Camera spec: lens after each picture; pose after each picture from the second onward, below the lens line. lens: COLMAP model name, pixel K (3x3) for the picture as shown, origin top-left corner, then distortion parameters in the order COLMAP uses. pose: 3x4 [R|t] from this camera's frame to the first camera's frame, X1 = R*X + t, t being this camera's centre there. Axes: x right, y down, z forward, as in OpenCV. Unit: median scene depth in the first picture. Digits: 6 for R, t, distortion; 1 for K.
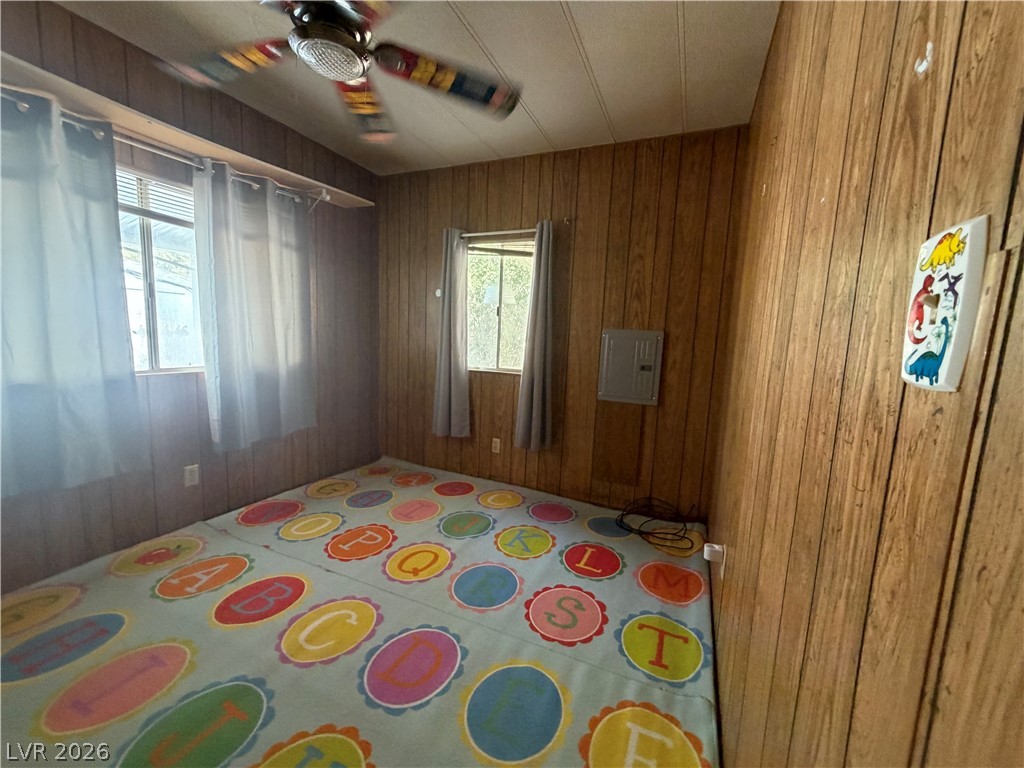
lens RADIAL K [[409.3, 0, 508.3], [0, 409.3, 385.9], [0, 0, 1]] dist [0.004157, 0.000303]
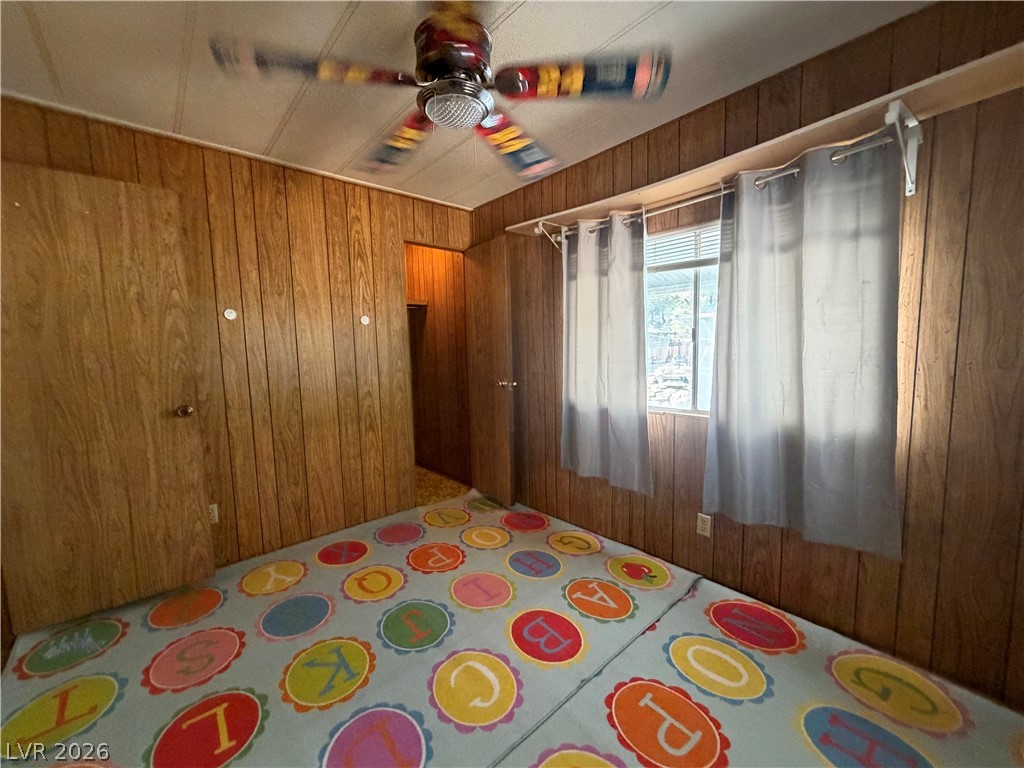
lens RADIAL K [[409.3, 0, 507.3], [0, 409.3, 384.6], [0, 0, 1]] dist [0.004157, 0.000303]
pose [[-0.417222, 0.053657, -0.907219, 0.284877], [-0.110198, 0.987903, 0.109108, -0.170177], [0.902099, 0.145496, -0.406262, 1.016674]]
